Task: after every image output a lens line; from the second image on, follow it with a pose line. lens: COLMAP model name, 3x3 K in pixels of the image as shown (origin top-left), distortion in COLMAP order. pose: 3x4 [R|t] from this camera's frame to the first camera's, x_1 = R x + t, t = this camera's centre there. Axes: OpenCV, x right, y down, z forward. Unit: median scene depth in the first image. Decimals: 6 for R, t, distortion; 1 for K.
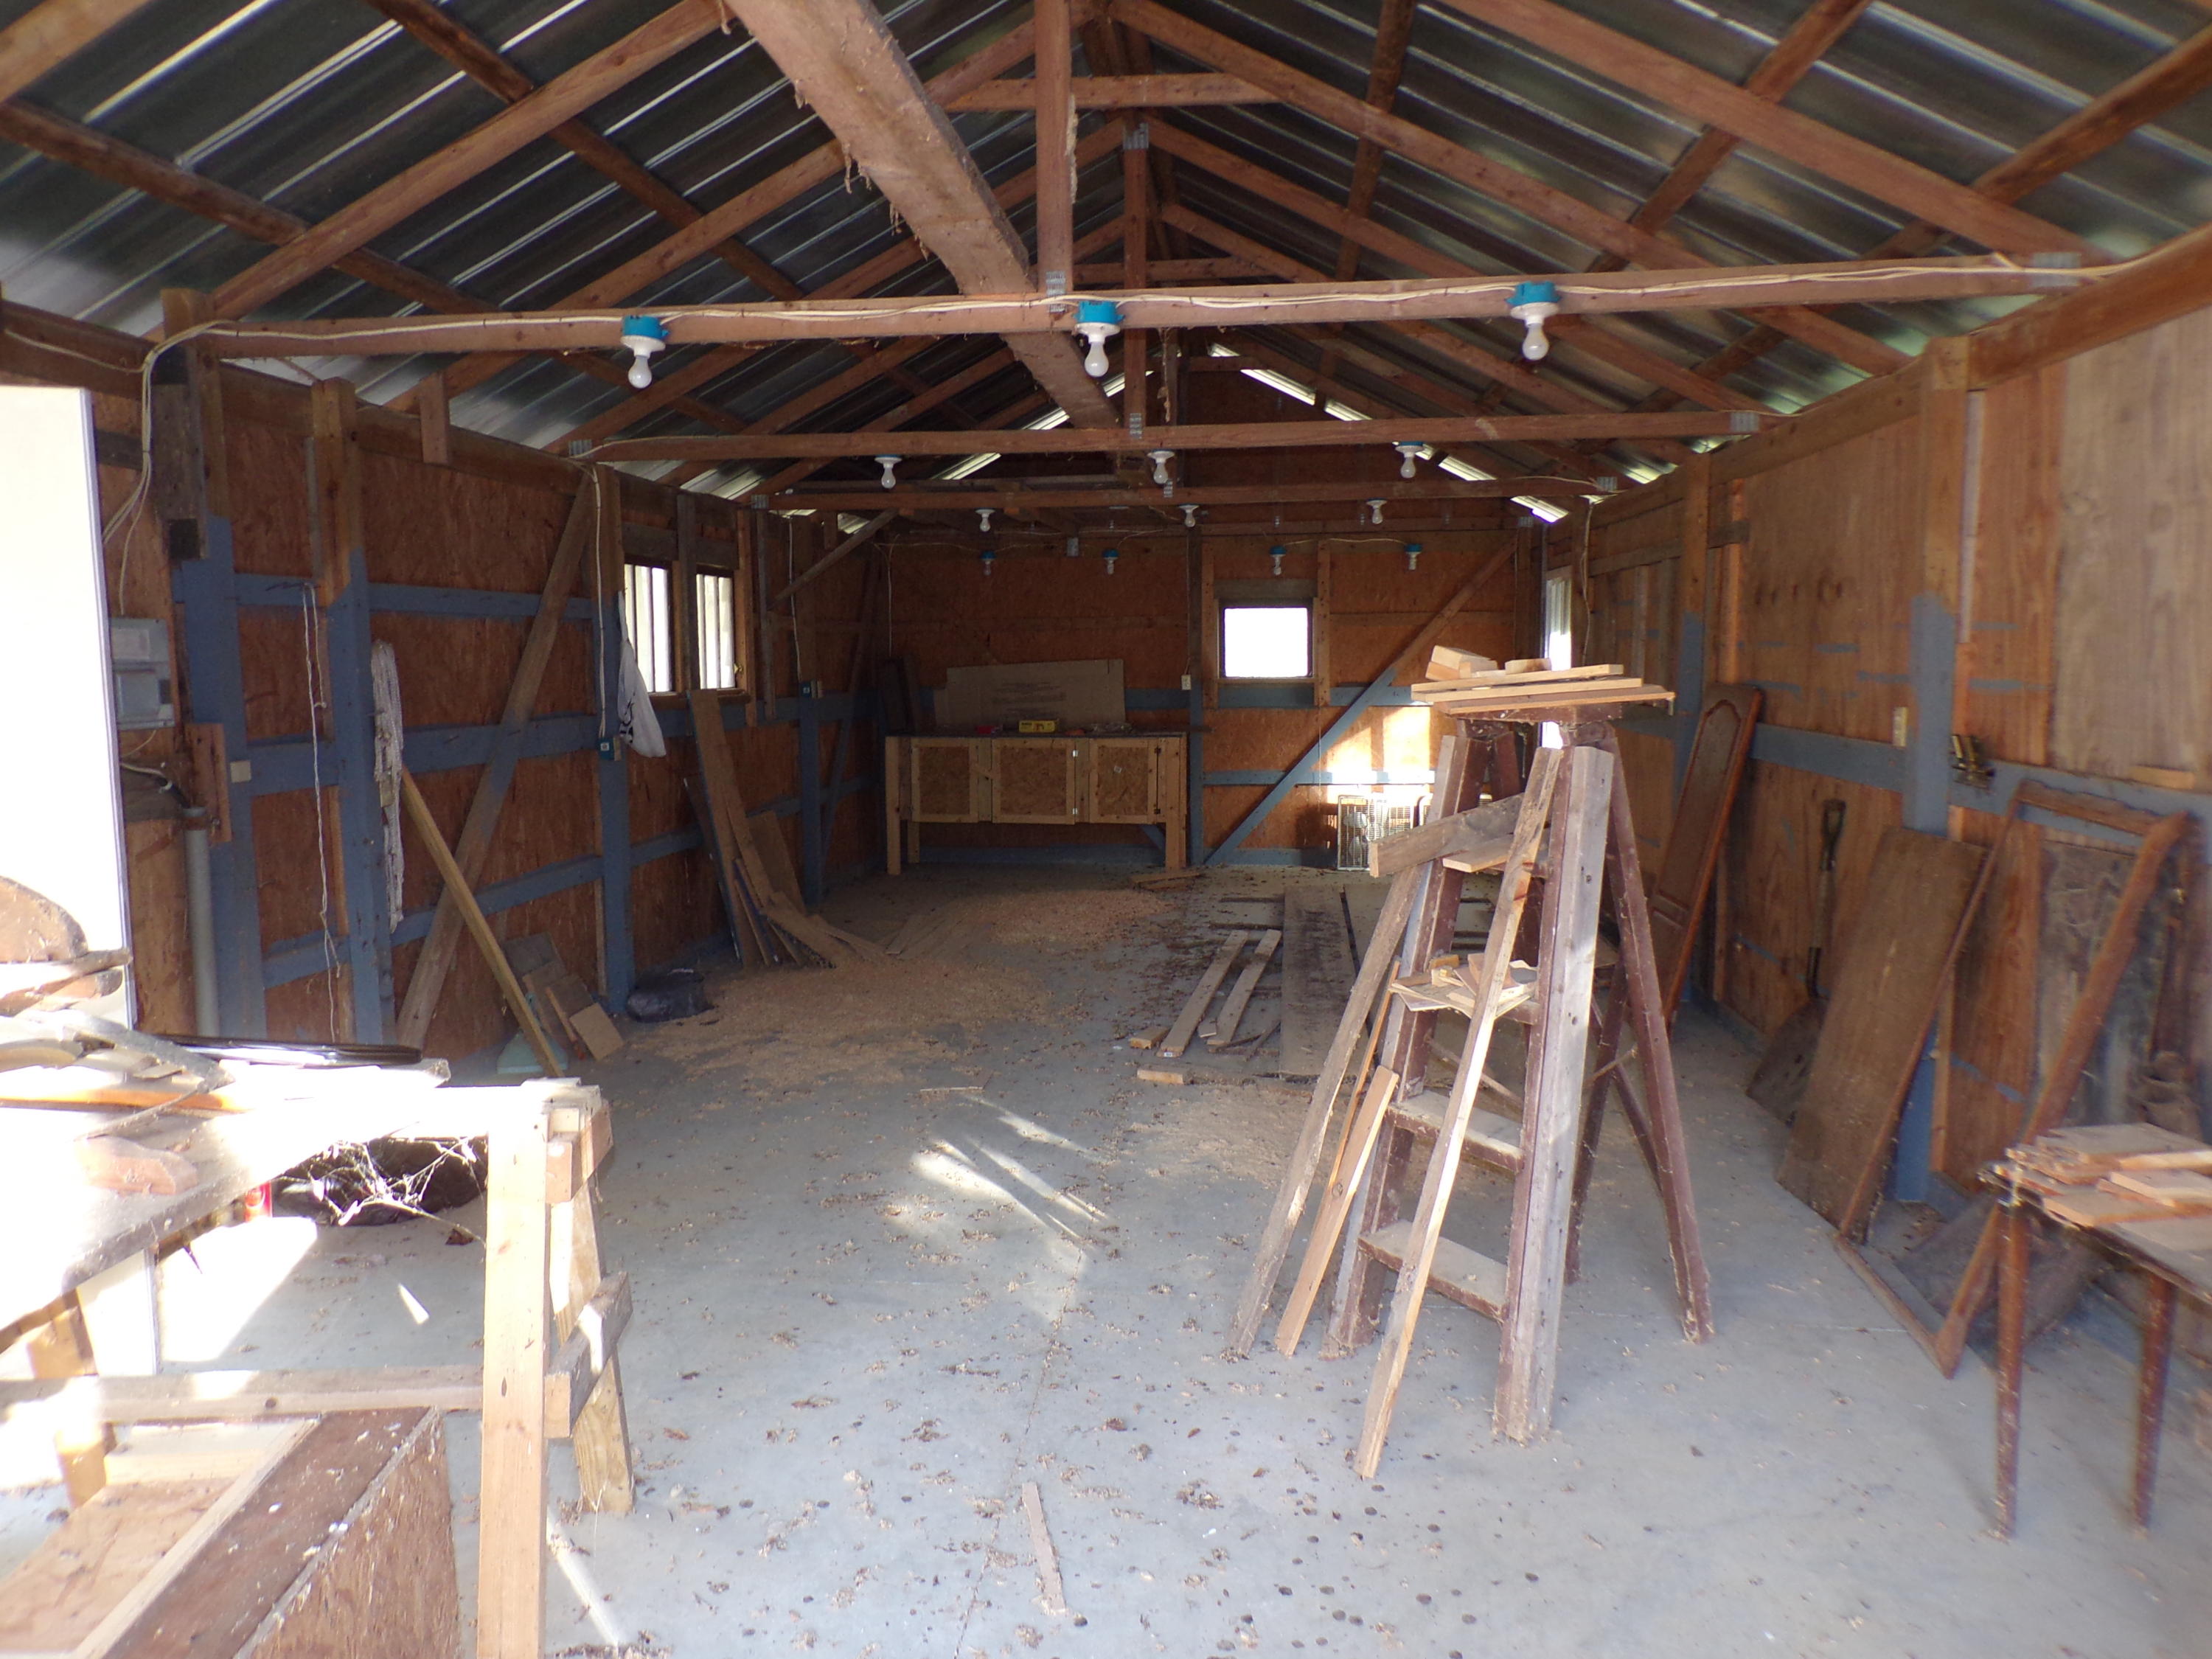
lens RADIAL K [[1489.7, 0, 1101.0], [0, 1489.7, 825.3], [0, 0, 1]] dist [-0.026829, 0.019563]
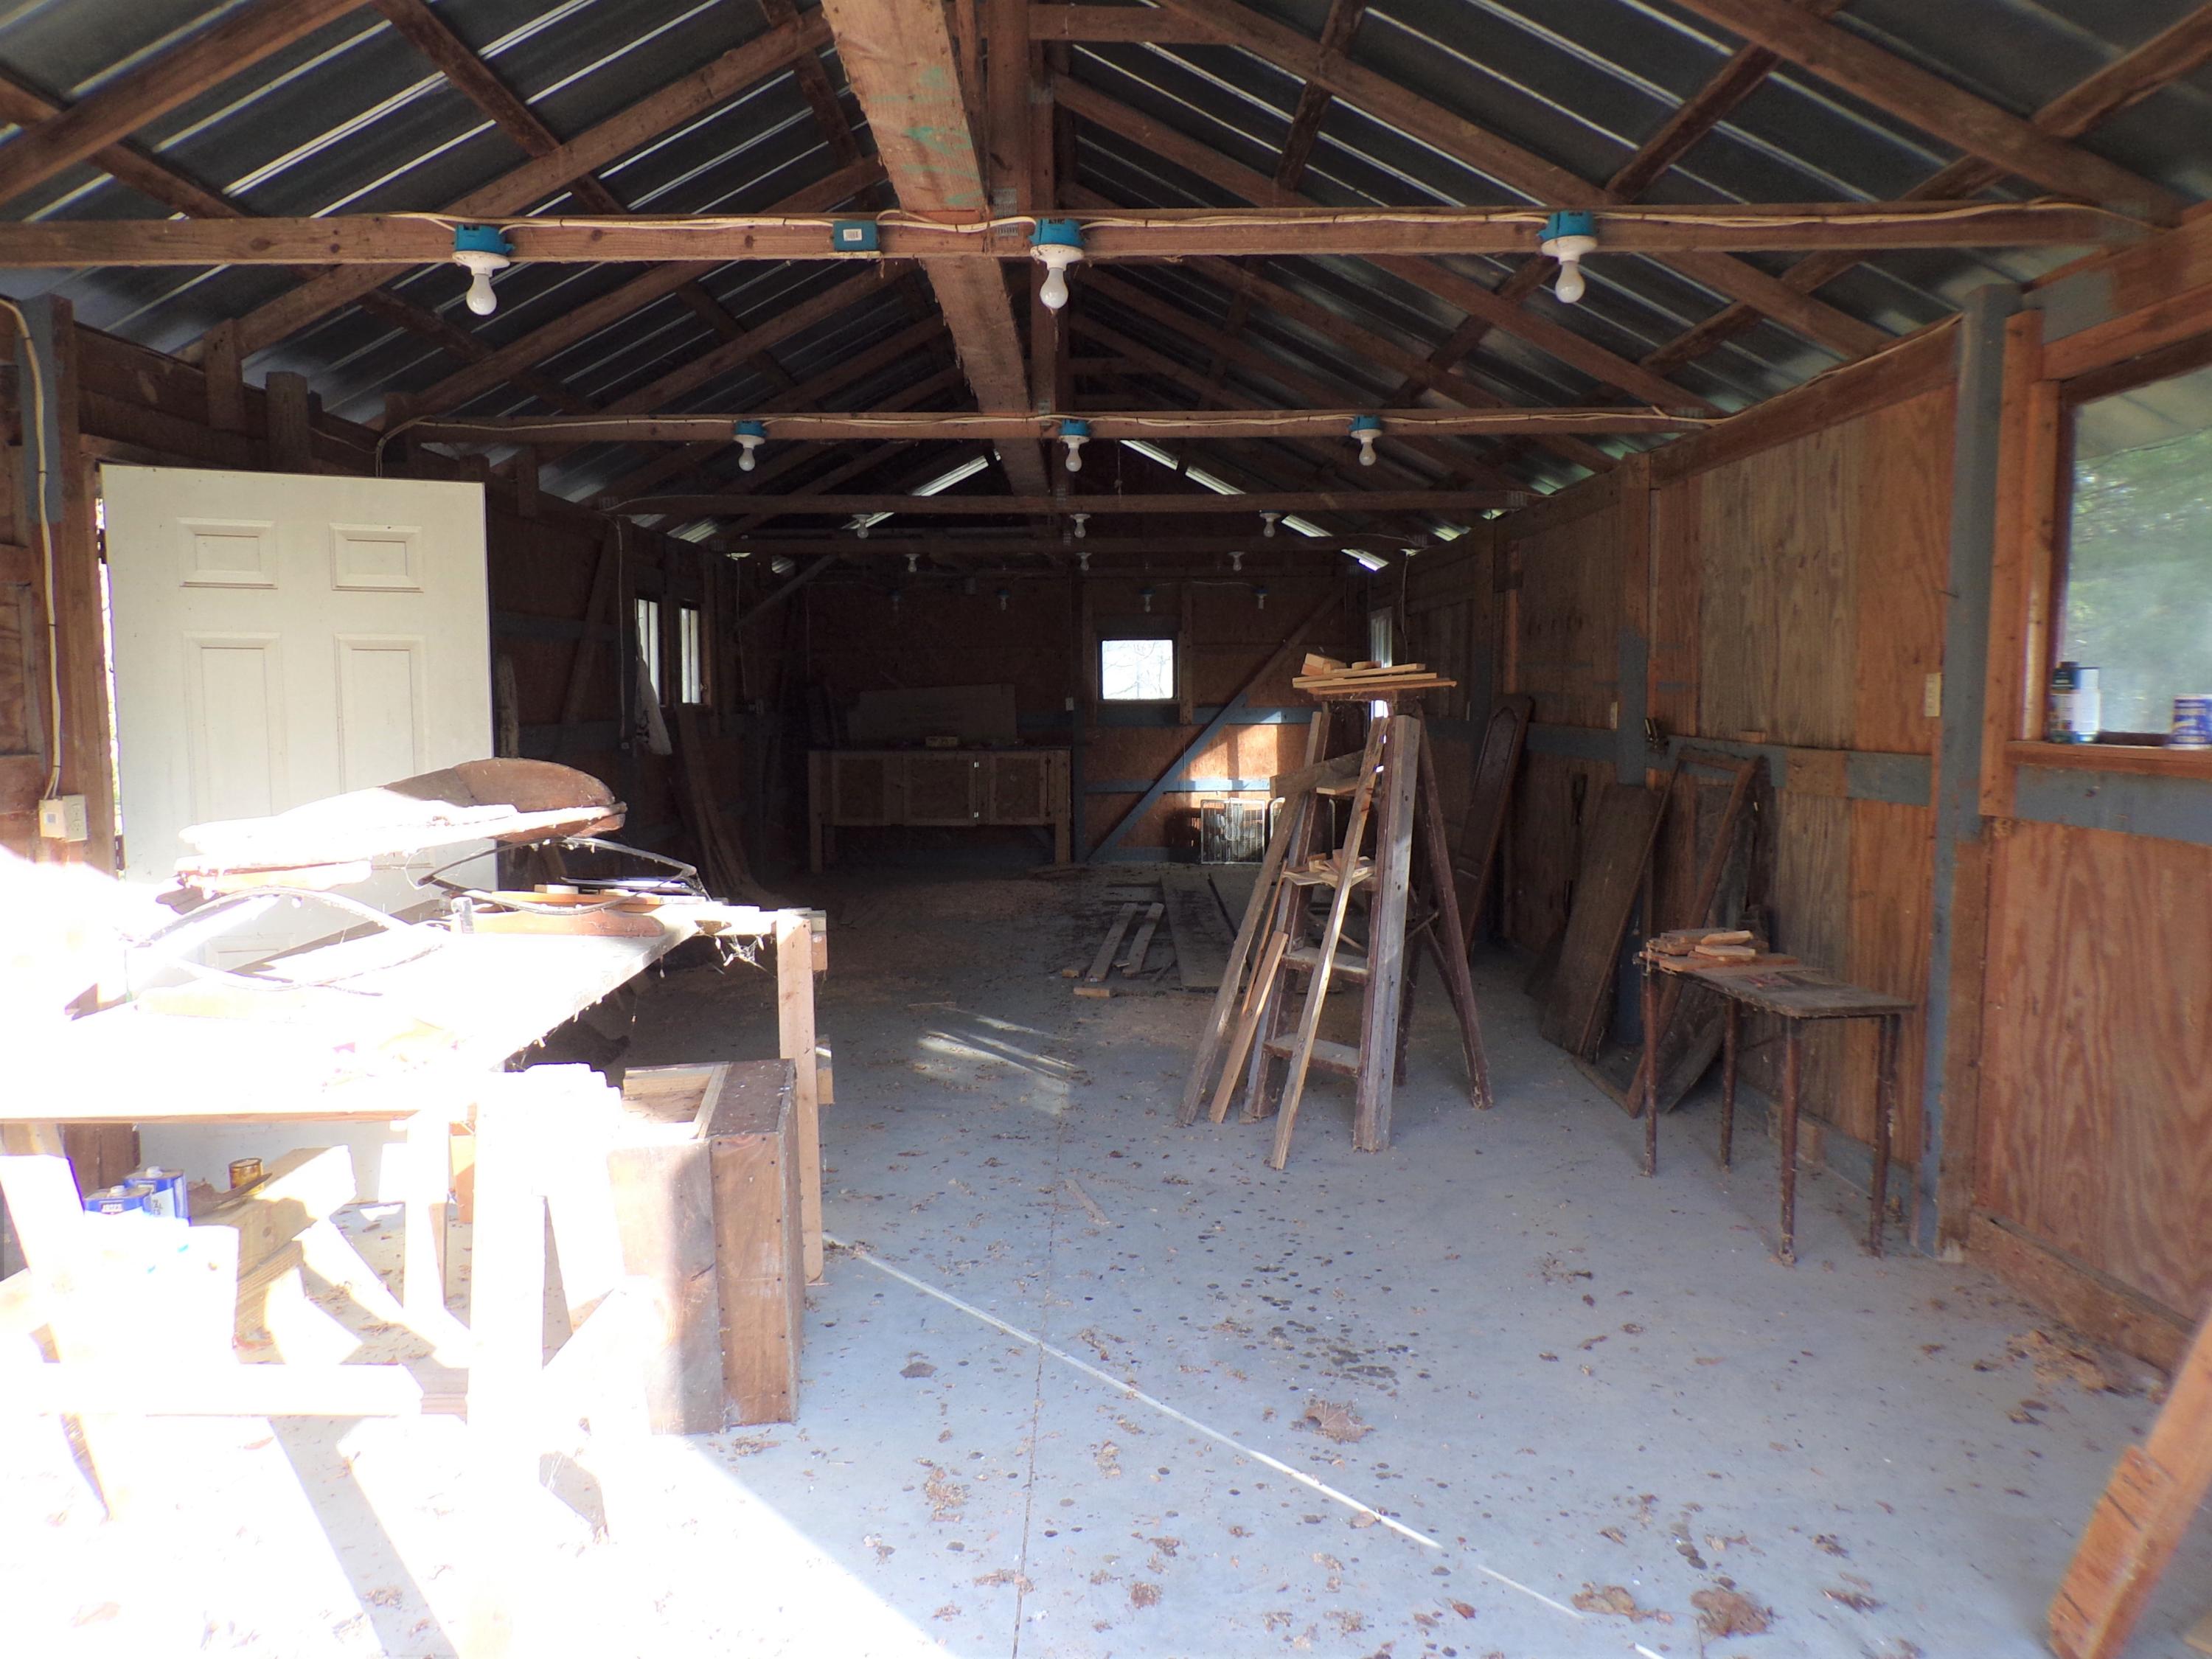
lens RADIAL K [[1489.7, 0, 1108.0], [0, 1489.7, 830.6], [0, 0, 1]] dist [-0.026829, 0.019563]
pose [[0.993190, -0.008600, 0.116192, -0.135919], [0.011221, 0.999697, -0.021926, 0.078868], [-0.115968, 0.023080, 0.992985, -0.423457]]
